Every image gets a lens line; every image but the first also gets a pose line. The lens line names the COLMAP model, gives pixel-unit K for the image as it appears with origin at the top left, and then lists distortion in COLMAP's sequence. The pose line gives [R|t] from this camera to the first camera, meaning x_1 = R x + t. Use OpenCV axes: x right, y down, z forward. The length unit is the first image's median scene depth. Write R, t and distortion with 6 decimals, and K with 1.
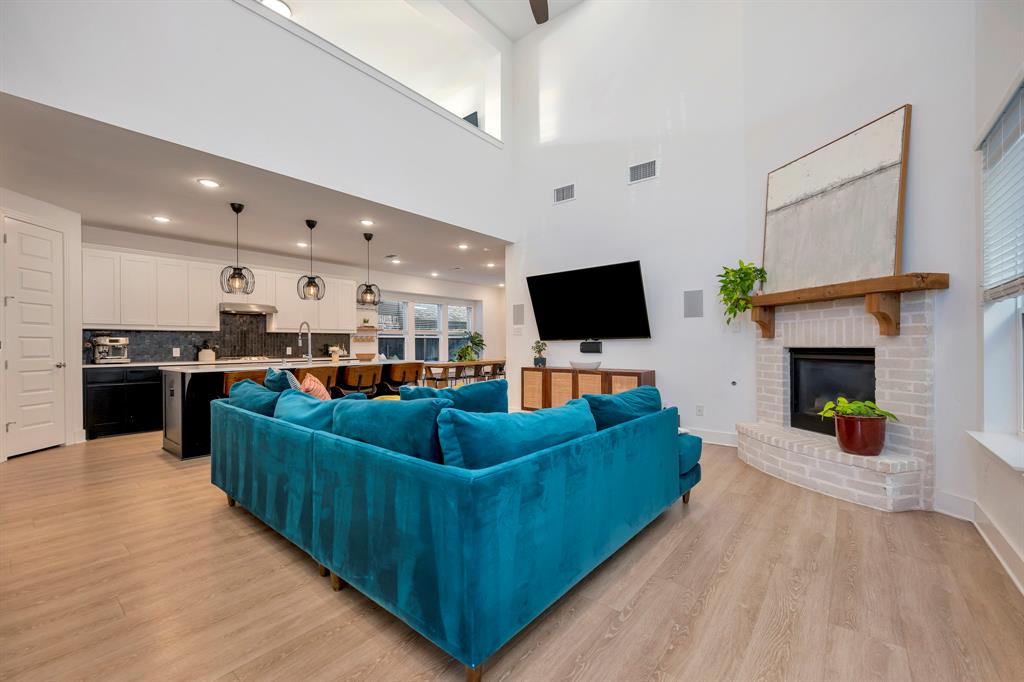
lens RADIAL K [[410.7, 0, 522.2], [0, 410.7, 346.0], [0, 0, 1]] dist [-0.007261, 0.001788]
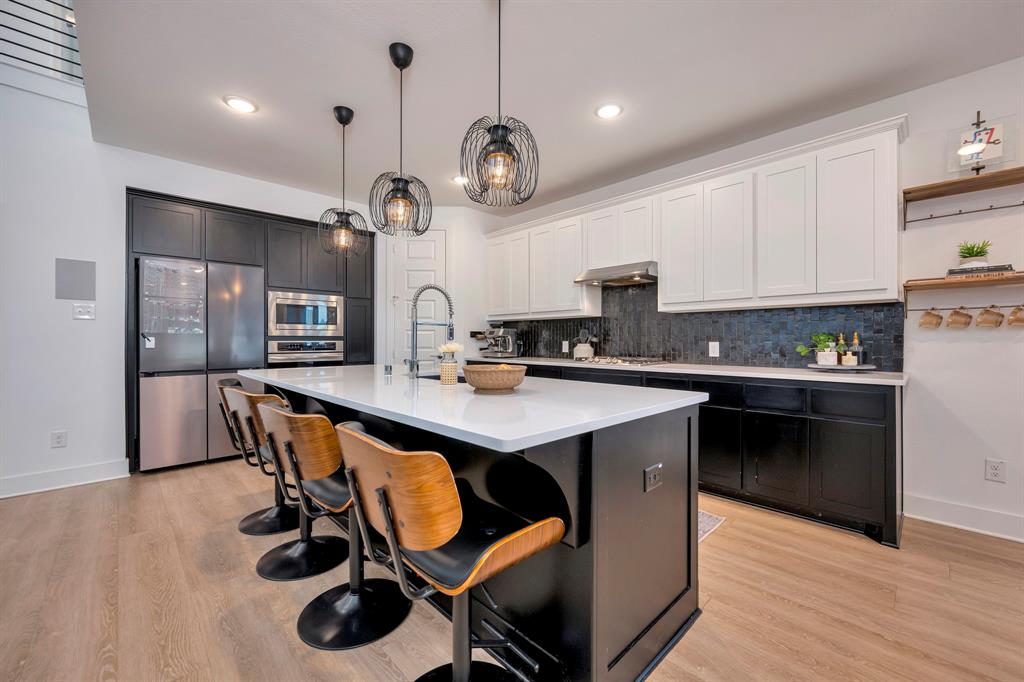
lens RADIAL K [[410.7, 0, 518.9], [0, 410.7, 339.4], [0, 0, 1]] dist [-0.007261, 0.001788]
pose [[-0.130171, 0.007721, -0.991461, -0.142449], [0.000031, 0.999970, 0.007783, -0.006139], [0.991492, 0.000982, -0.130167, 1.551783]]
